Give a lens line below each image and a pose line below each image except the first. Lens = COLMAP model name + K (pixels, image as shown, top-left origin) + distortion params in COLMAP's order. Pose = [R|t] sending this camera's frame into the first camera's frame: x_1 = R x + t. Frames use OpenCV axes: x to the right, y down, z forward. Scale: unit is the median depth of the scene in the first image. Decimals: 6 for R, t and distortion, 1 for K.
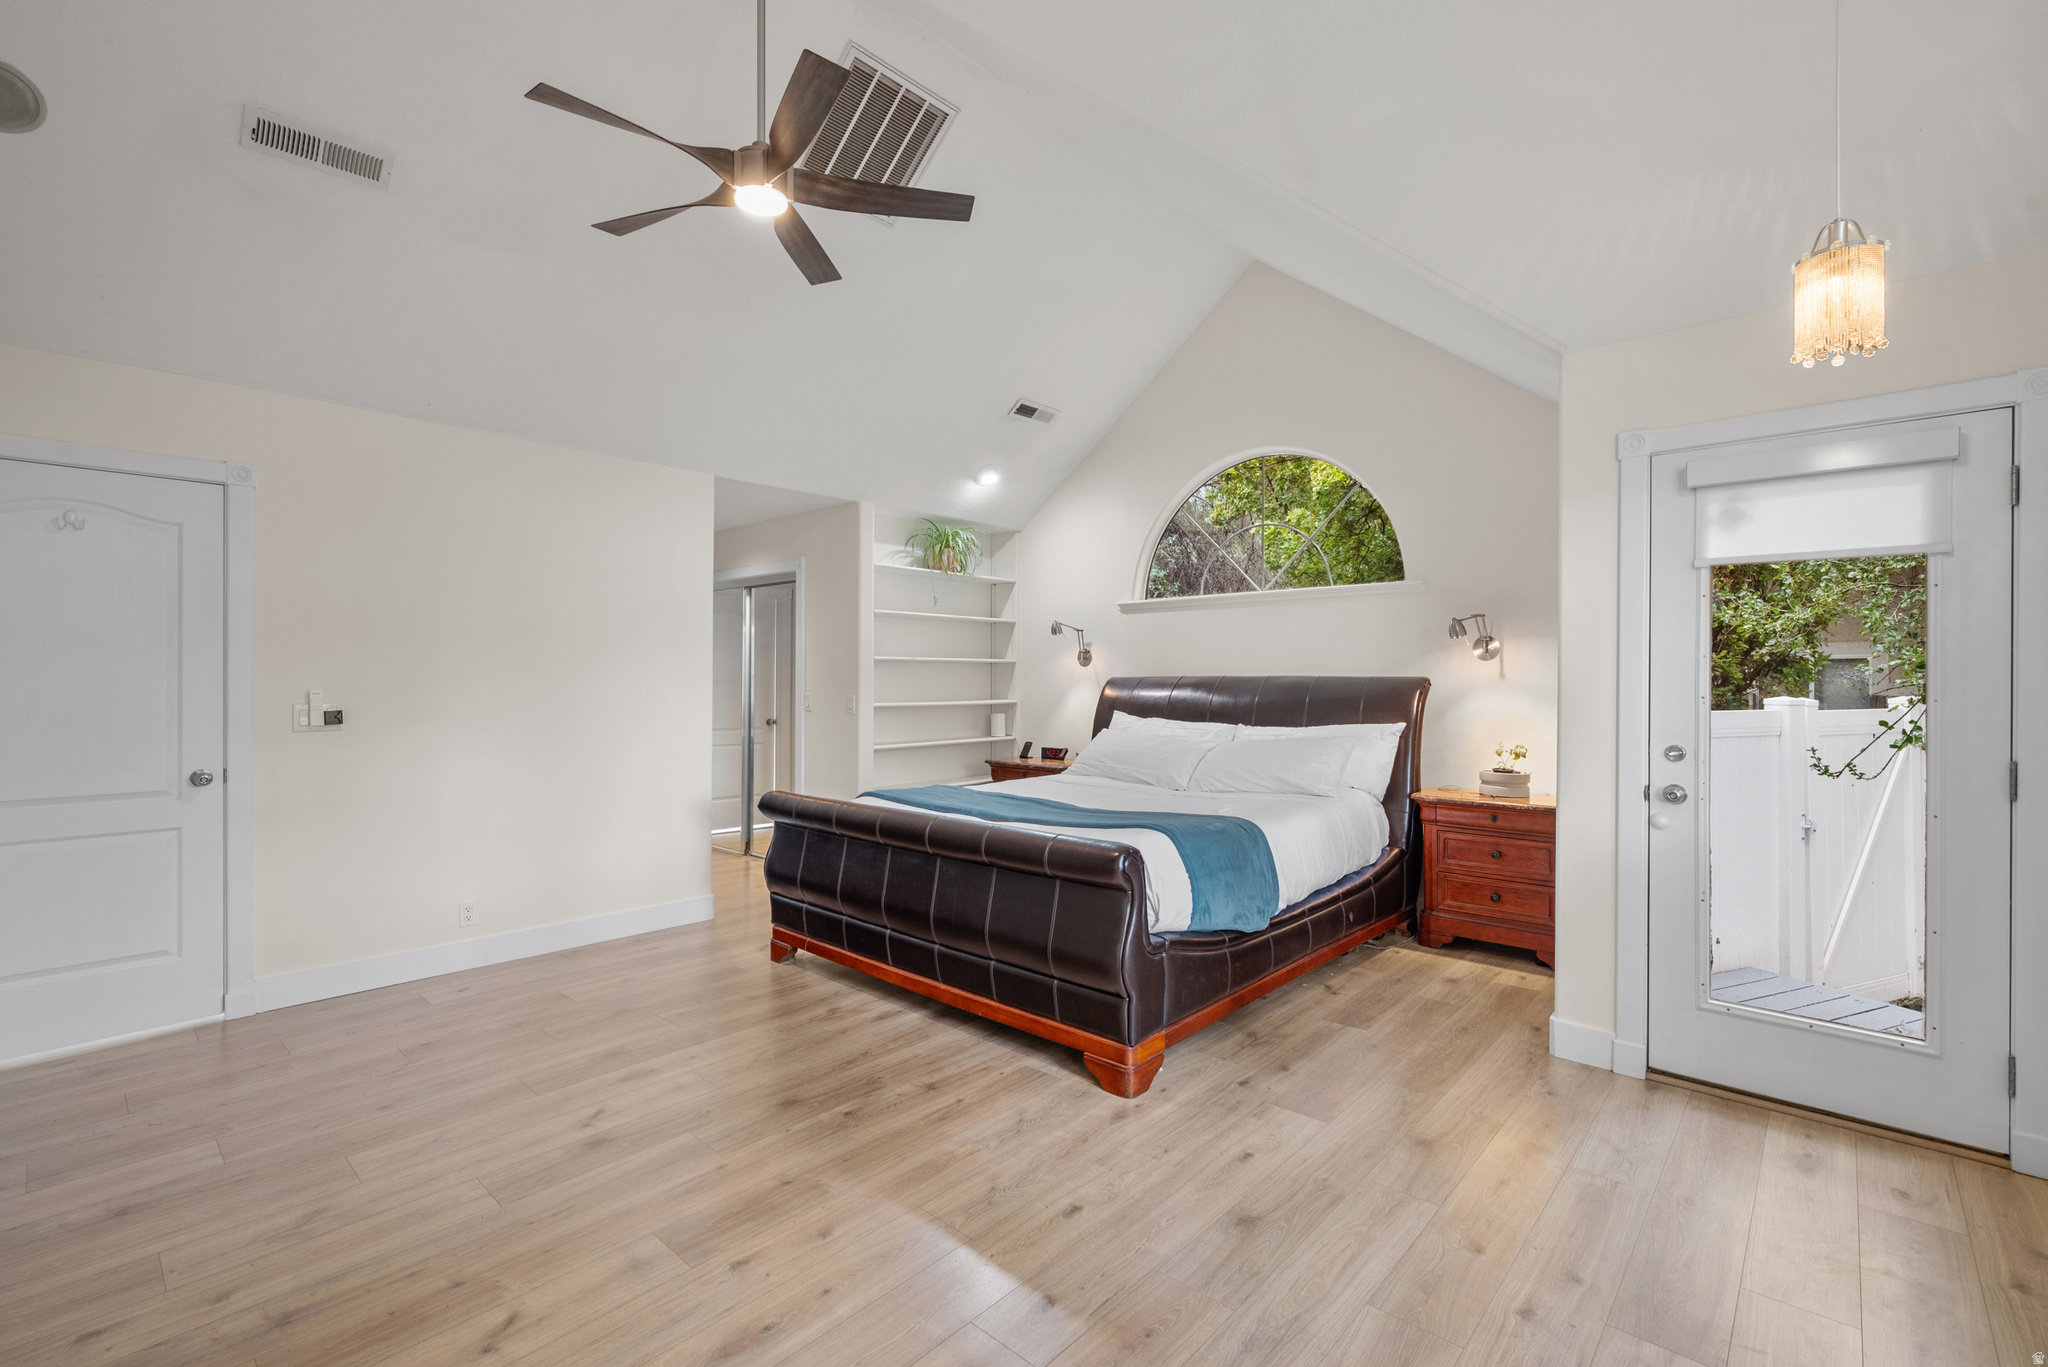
lens RADIAL K [[887.1, 0, 1024.0], [0, 887.1, 683.5], [0, 0, 1]] dist [0.002255, 0.000080]
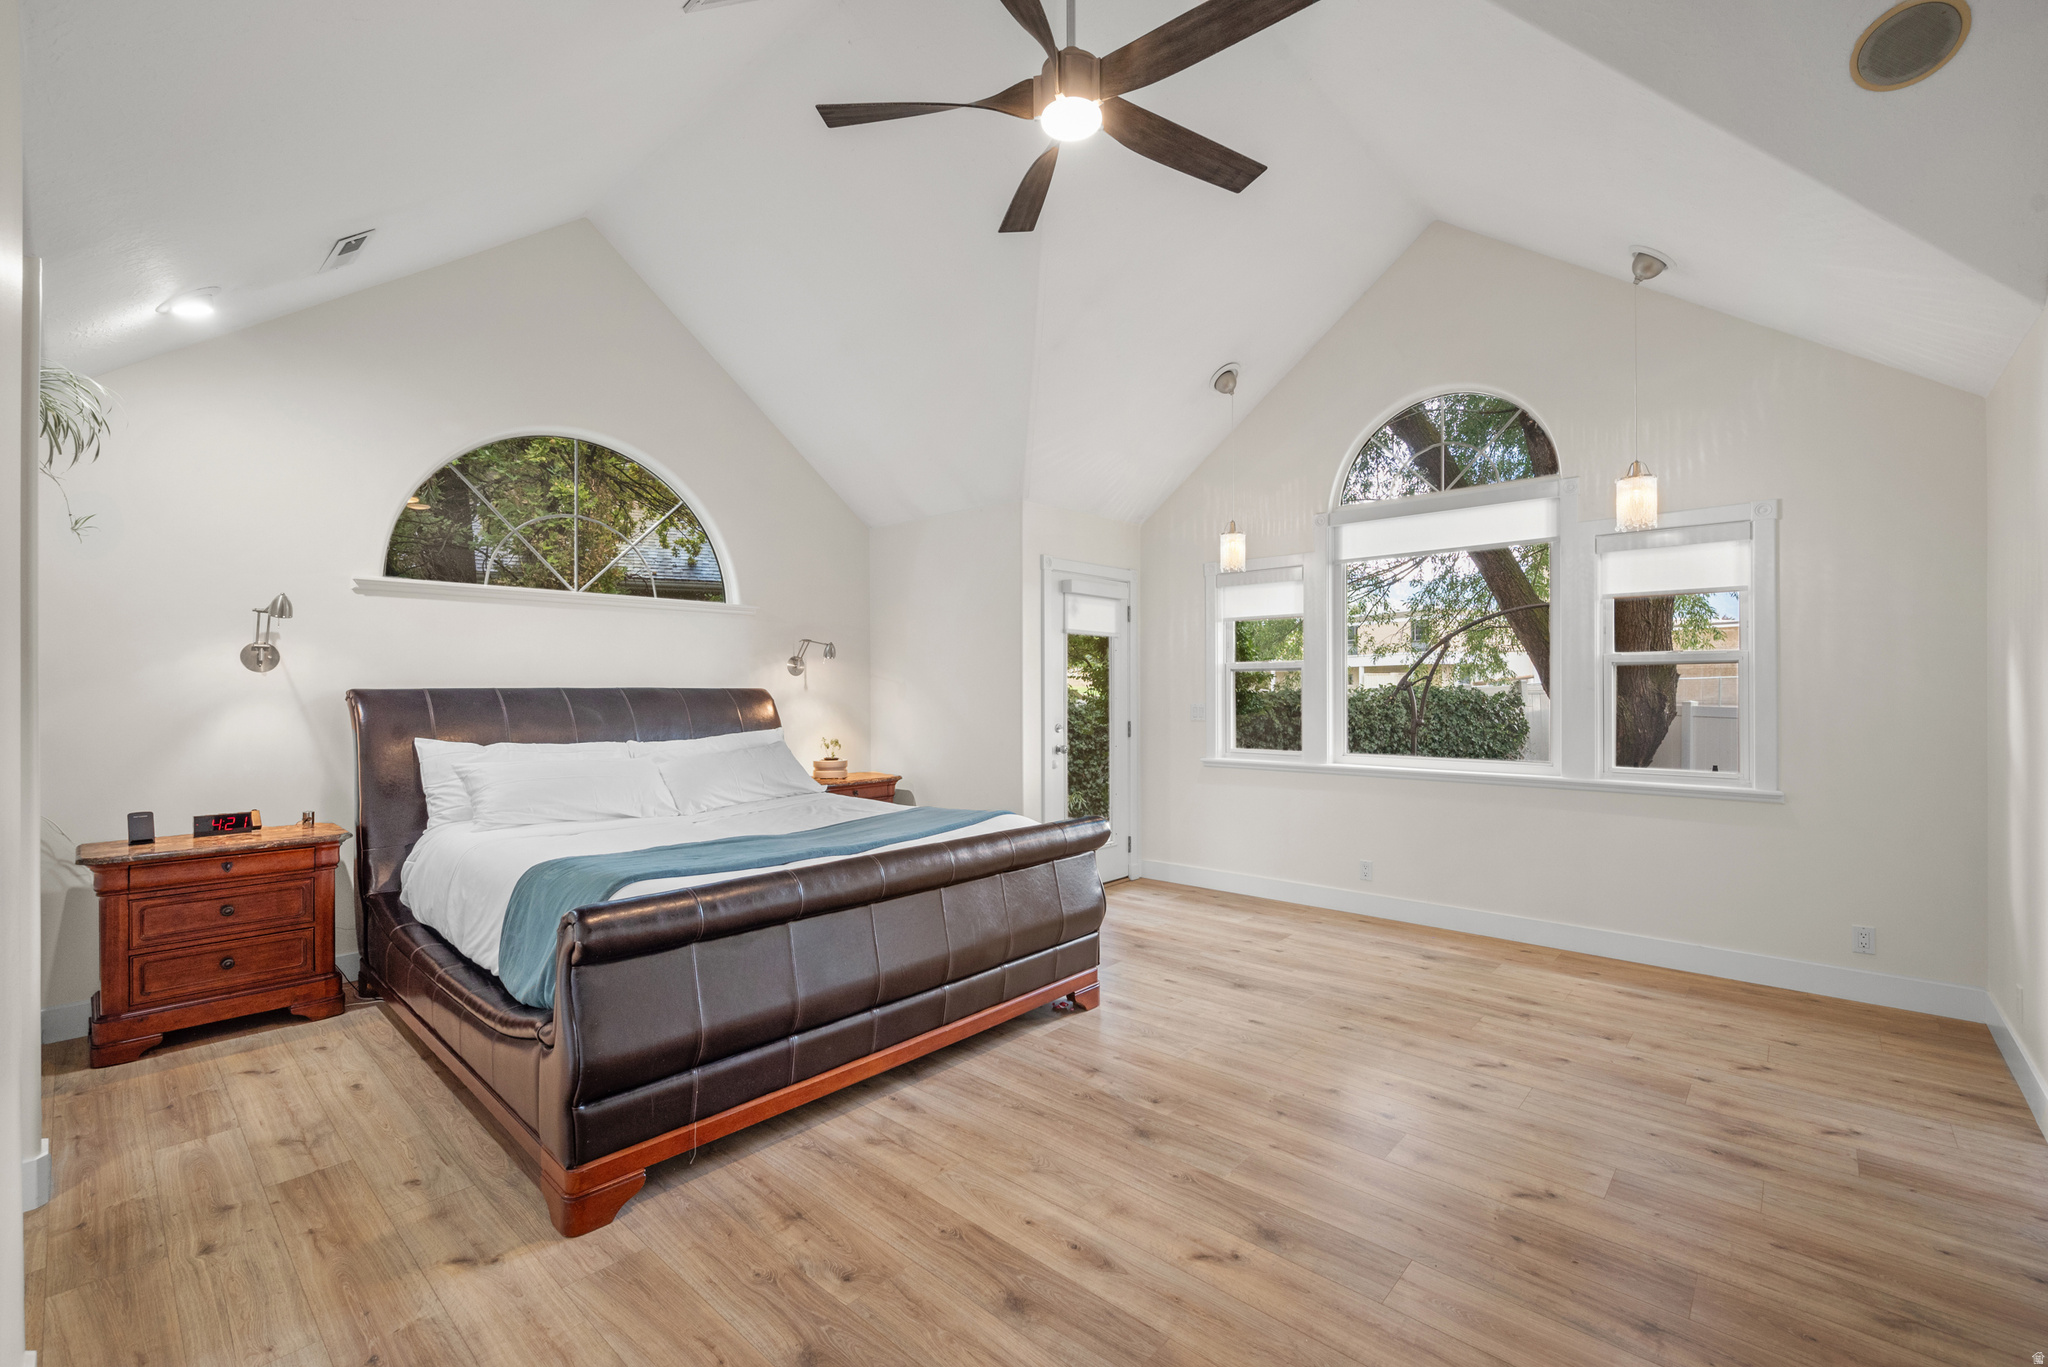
lens RADIAL K [[865.4, 0, 1024.0], [0, 865.4, 683.5], [0, 0, 1]] dist [-0.001115, -0.000028]
pose [[0.003036, 0.007516, 0.999967, -1.132753], [0.009752, 0.999924, -0.007545, -0.004056], [-0.999948, 0.009775, 0.002962, 1.059371]]
